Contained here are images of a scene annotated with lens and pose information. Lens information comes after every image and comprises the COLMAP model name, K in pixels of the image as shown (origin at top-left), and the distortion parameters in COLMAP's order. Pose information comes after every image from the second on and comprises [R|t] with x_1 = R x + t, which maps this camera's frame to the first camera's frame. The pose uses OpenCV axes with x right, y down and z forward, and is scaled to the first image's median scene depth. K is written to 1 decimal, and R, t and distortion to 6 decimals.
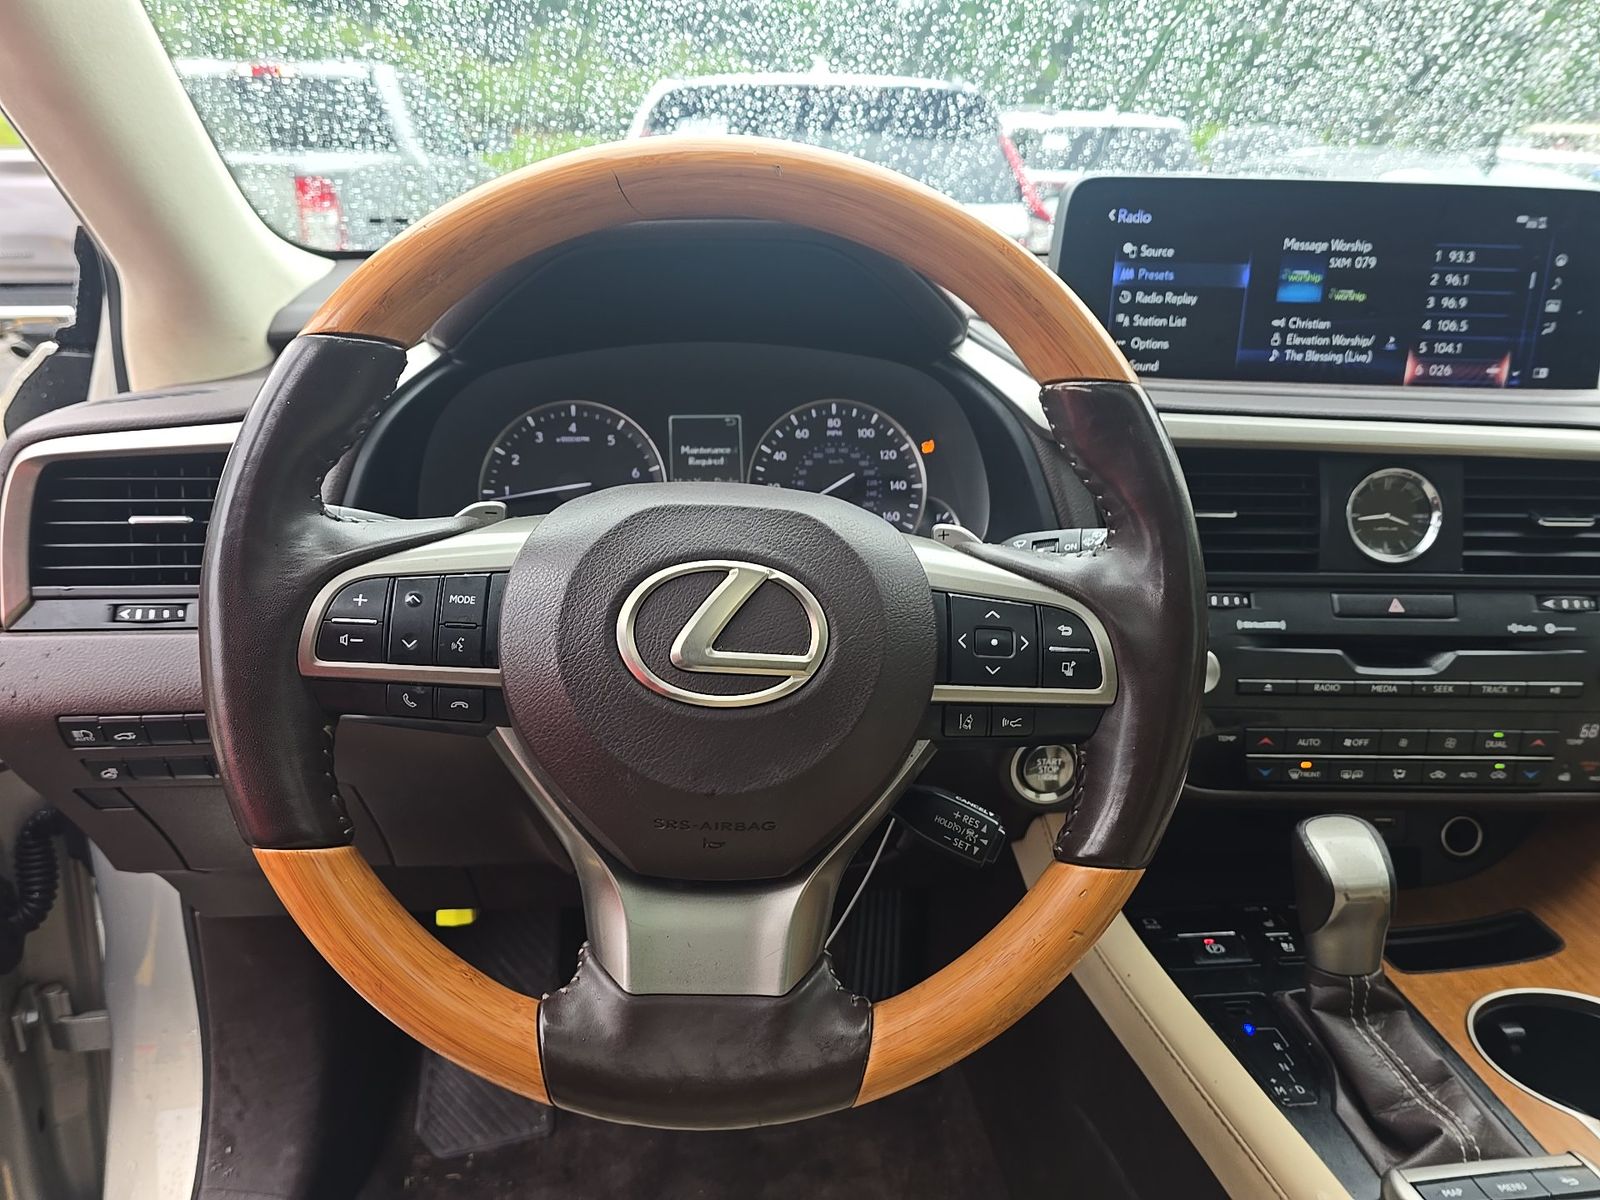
lens RADIAL K [[1054.2, 0, 800.0], [0, 1054.2, 600.0], [0, 0, 1]] dist [0.055108, -0.064616]
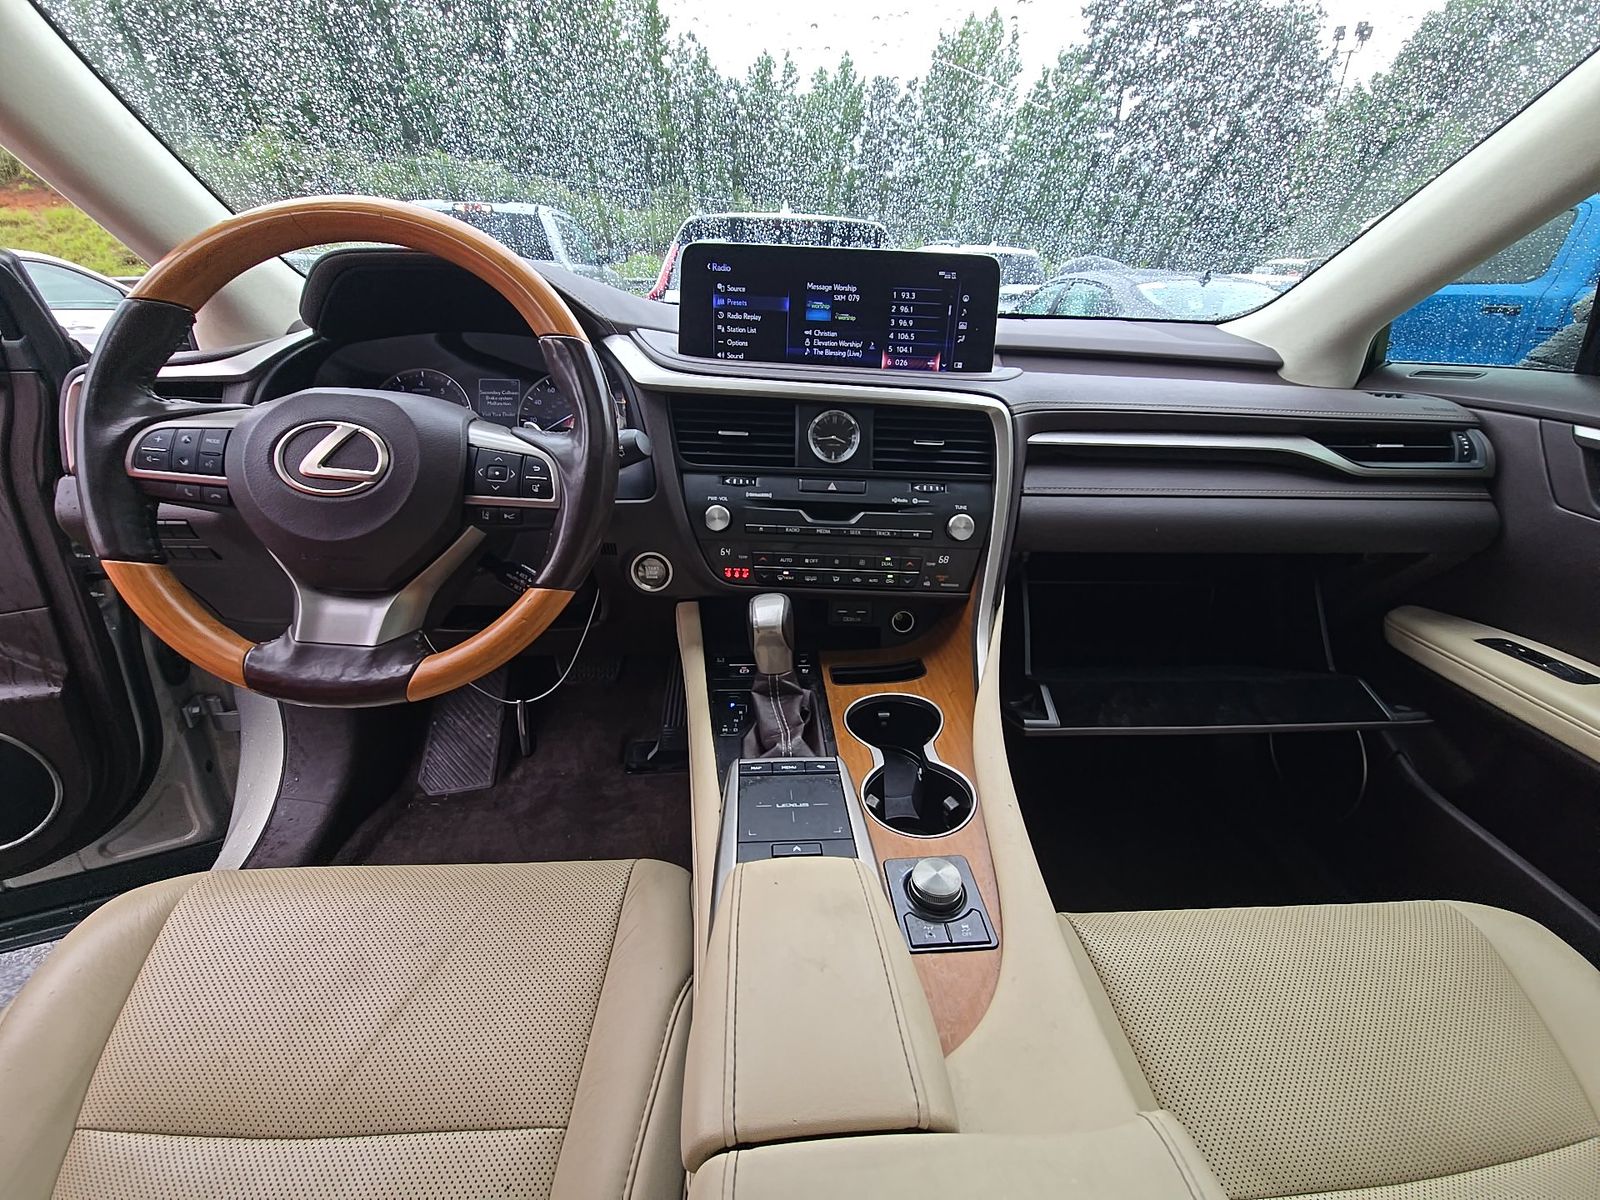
lens RADIAL K [[630.2, 0, 800.0], [0, 630.2, 600.0], [0, 0, 1]] dist [0.002067, 0.000203]
pose [[0.999321, 0.029123, -0.022574, 0.476511], [-0.027110, 0.996023, 0.084869, 0.097975], [0.024956, -0.084199, 0.996136, -0.091885]]
